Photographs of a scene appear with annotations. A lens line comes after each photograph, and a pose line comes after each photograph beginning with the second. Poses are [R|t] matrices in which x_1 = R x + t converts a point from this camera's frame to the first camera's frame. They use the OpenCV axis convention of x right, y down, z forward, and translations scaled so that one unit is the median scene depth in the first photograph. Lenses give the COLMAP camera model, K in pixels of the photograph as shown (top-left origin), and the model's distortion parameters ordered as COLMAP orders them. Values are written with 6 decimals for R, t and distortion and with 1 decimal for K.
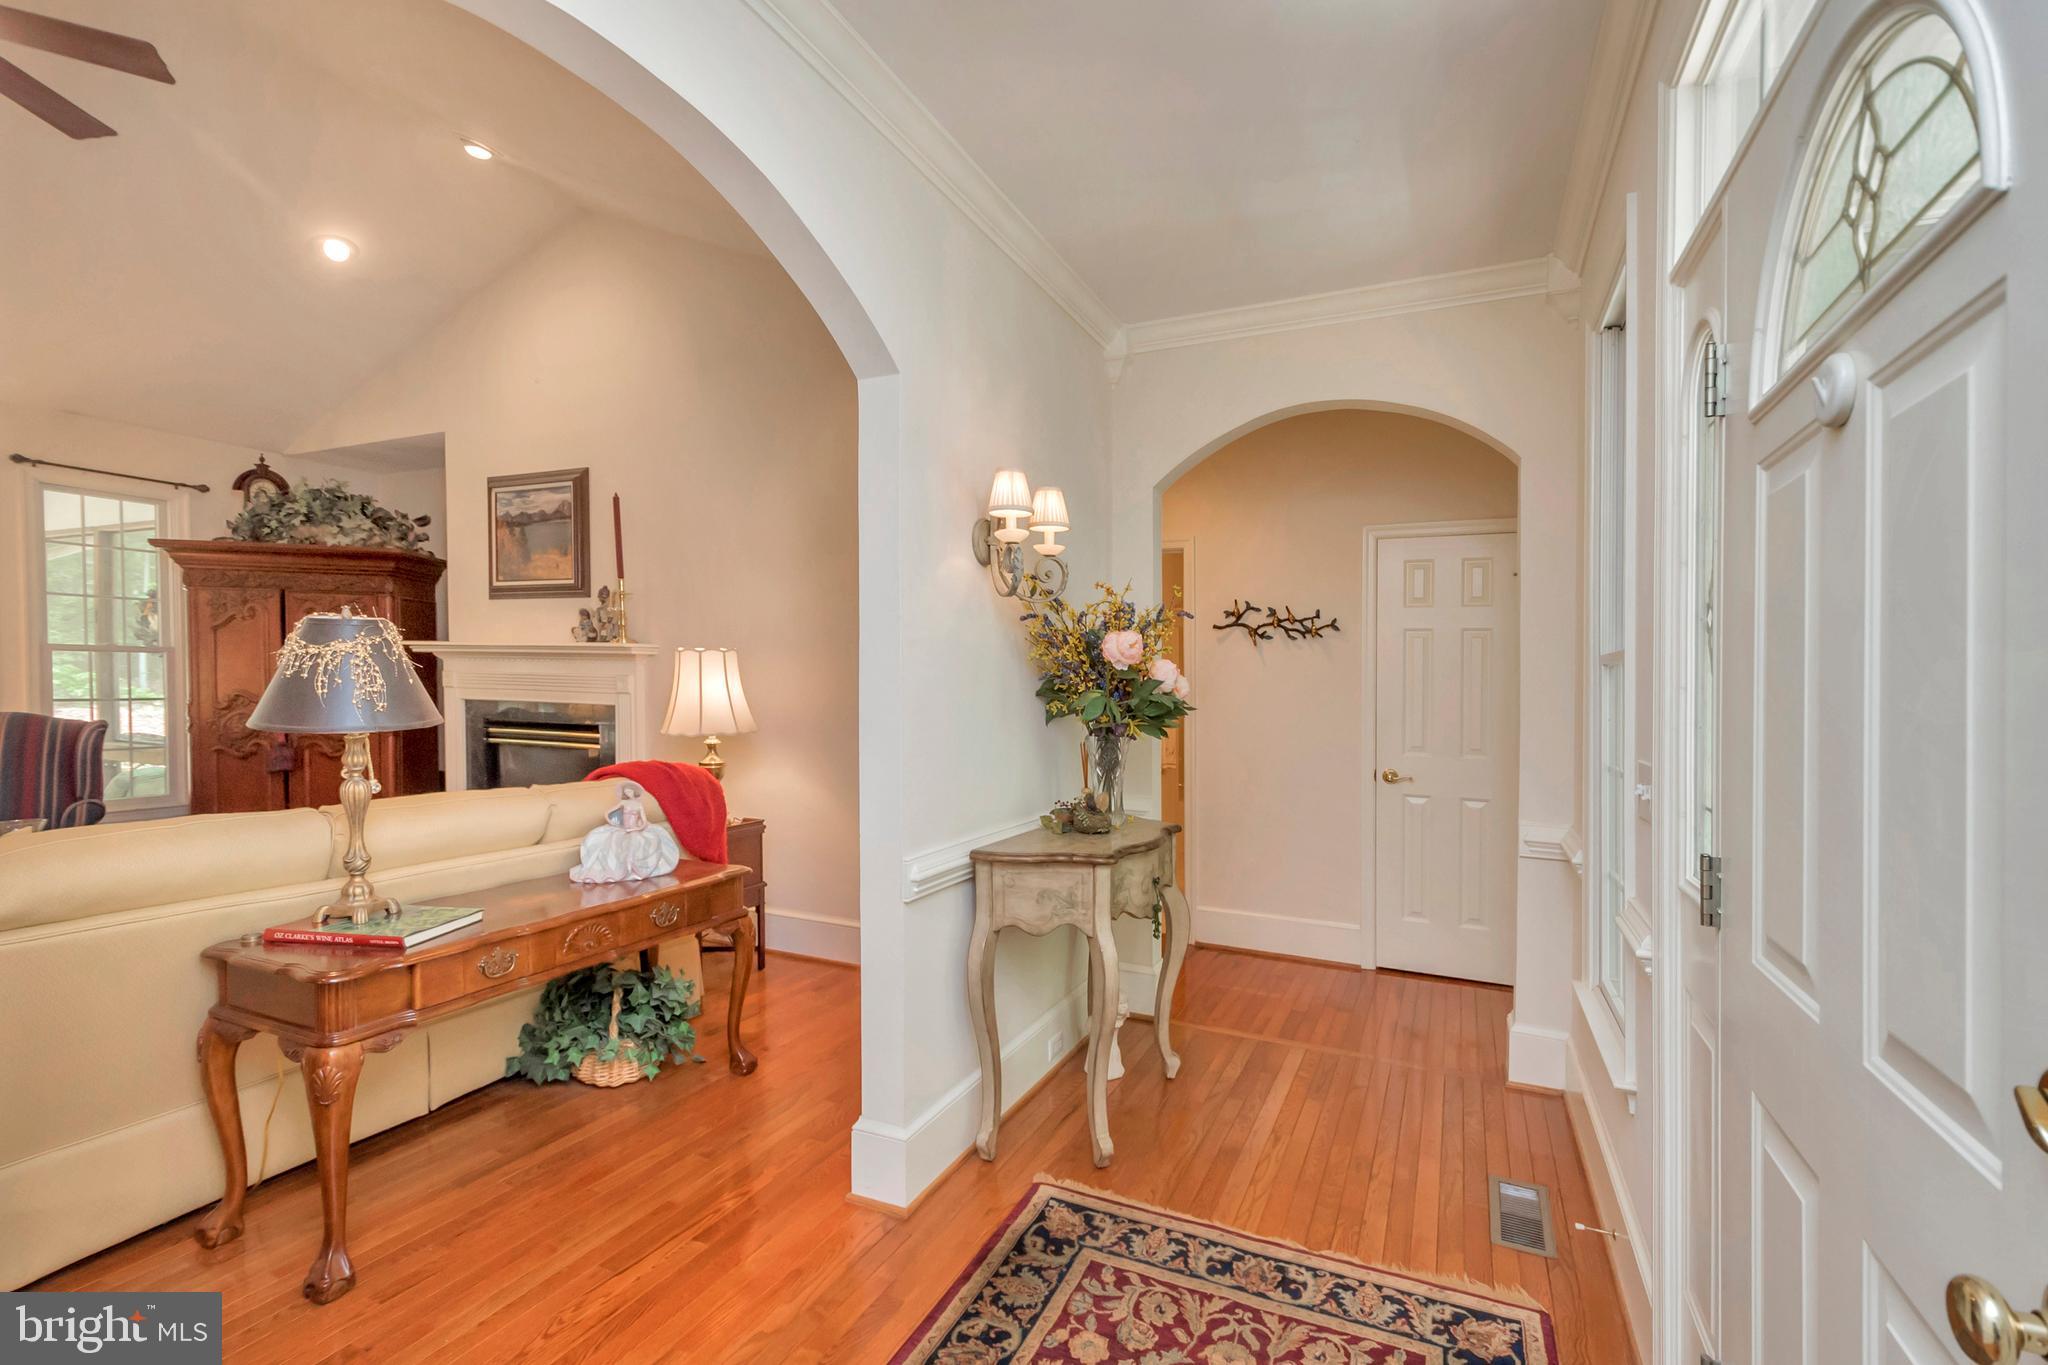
lens RADIAL K [[922.5, 0, 1026.7], [0, 922.5, 661.2], [0, 0, 1]] dist [0.012260, -0.005247]
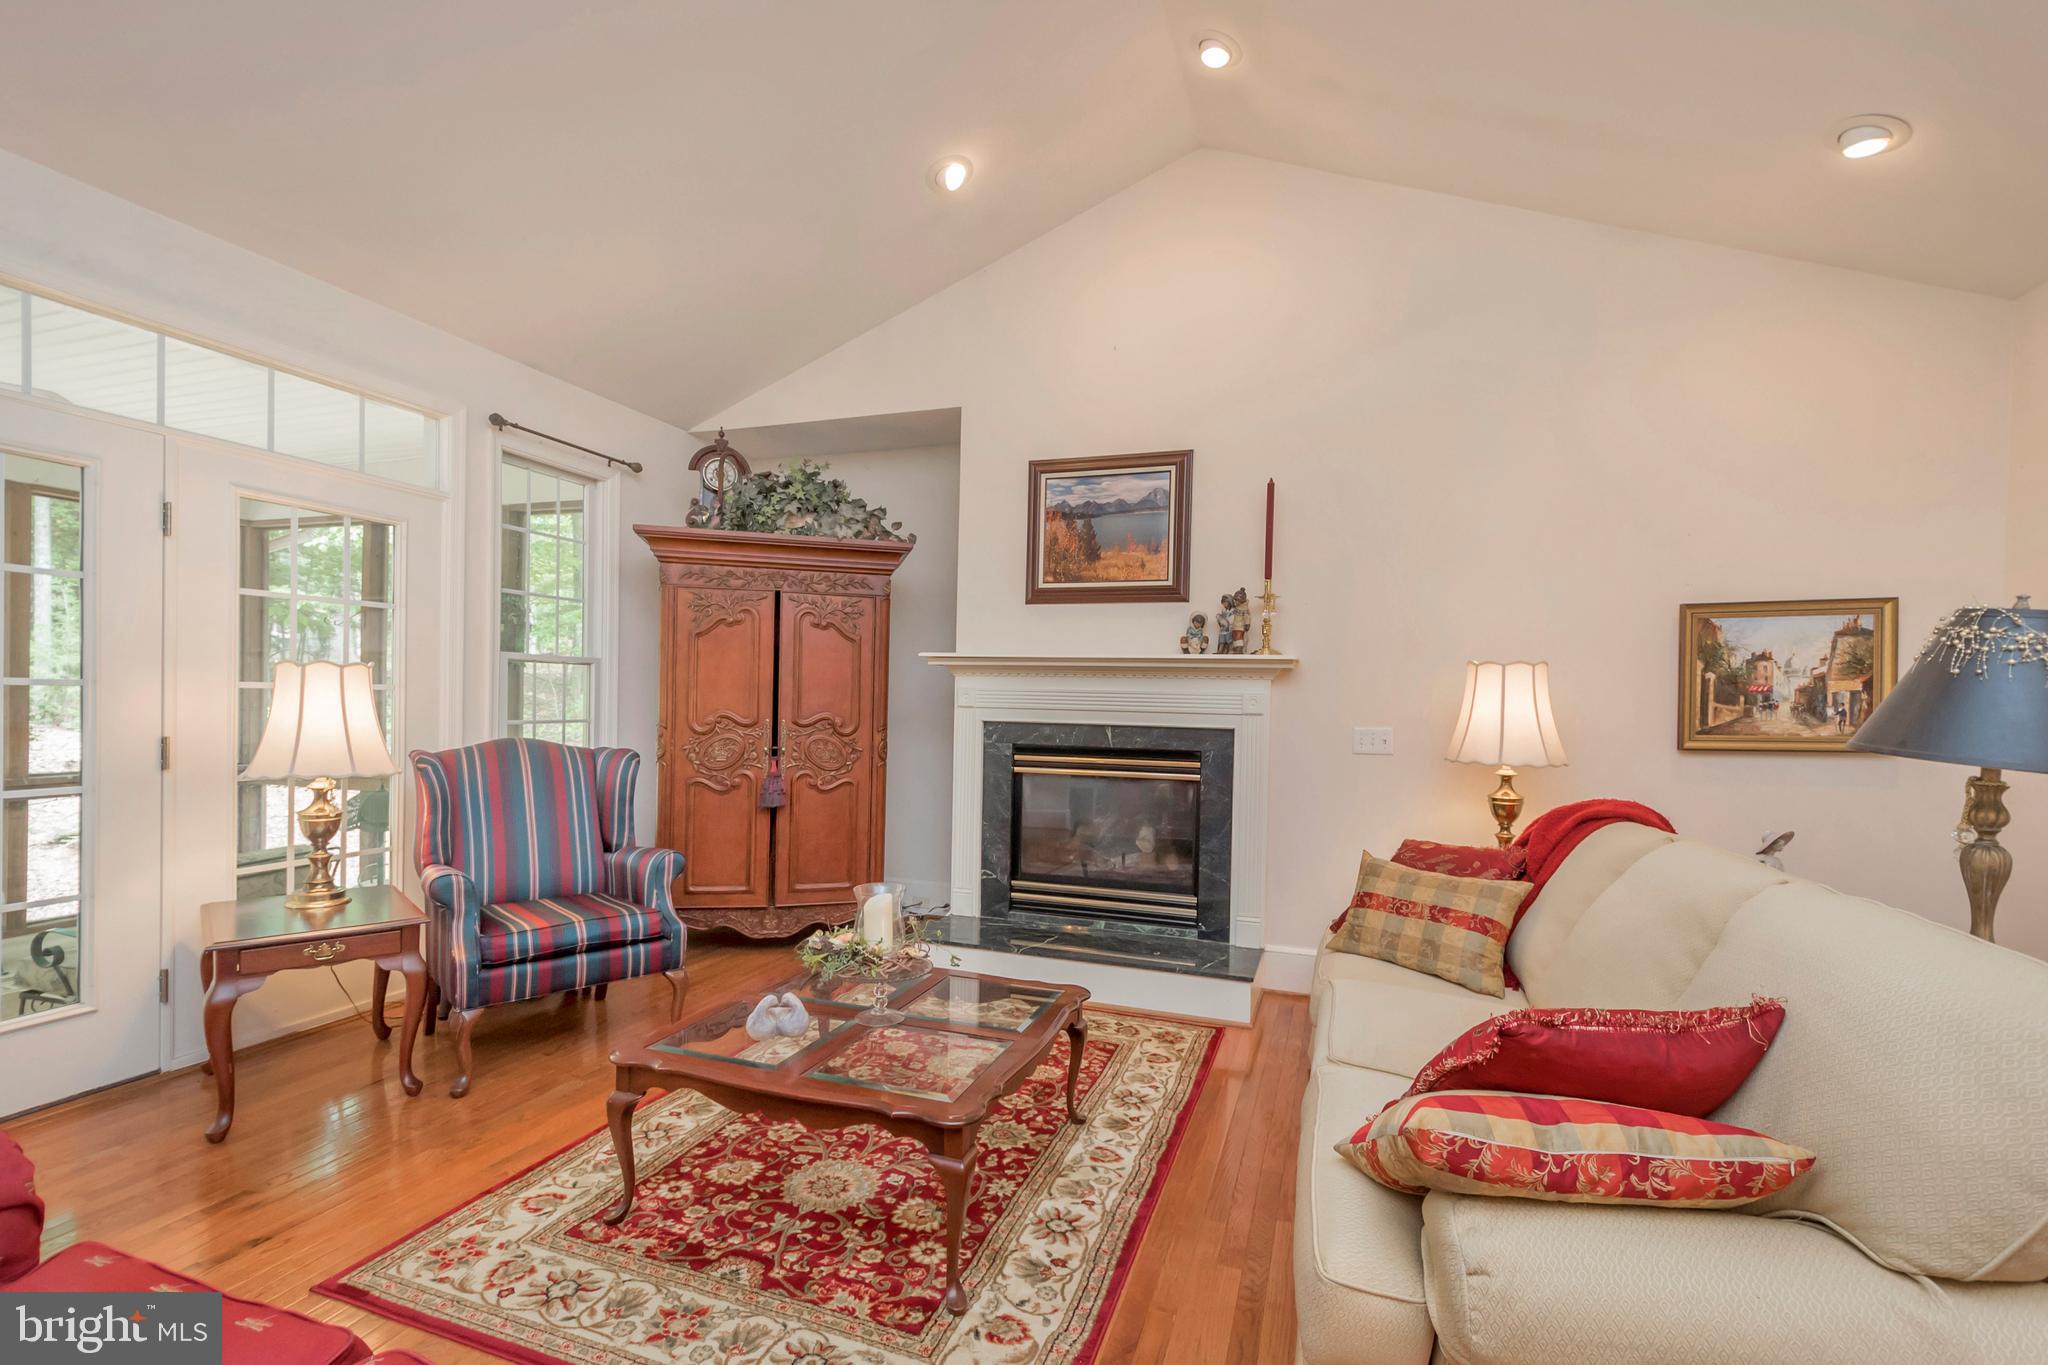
lens RADIAL K [[922.5, 0, 1031.3], [0, 922.5, 686.2], [0, 0, 1]] dist [0.012260, -0.005247]
pose [[0.996562, 0.003094, 0.082798, -0.661112], [-0.003603, 0.999976, 0.005997, 0.003778], [-0.082778, -0.006274, 0.996548, 0.157883]]
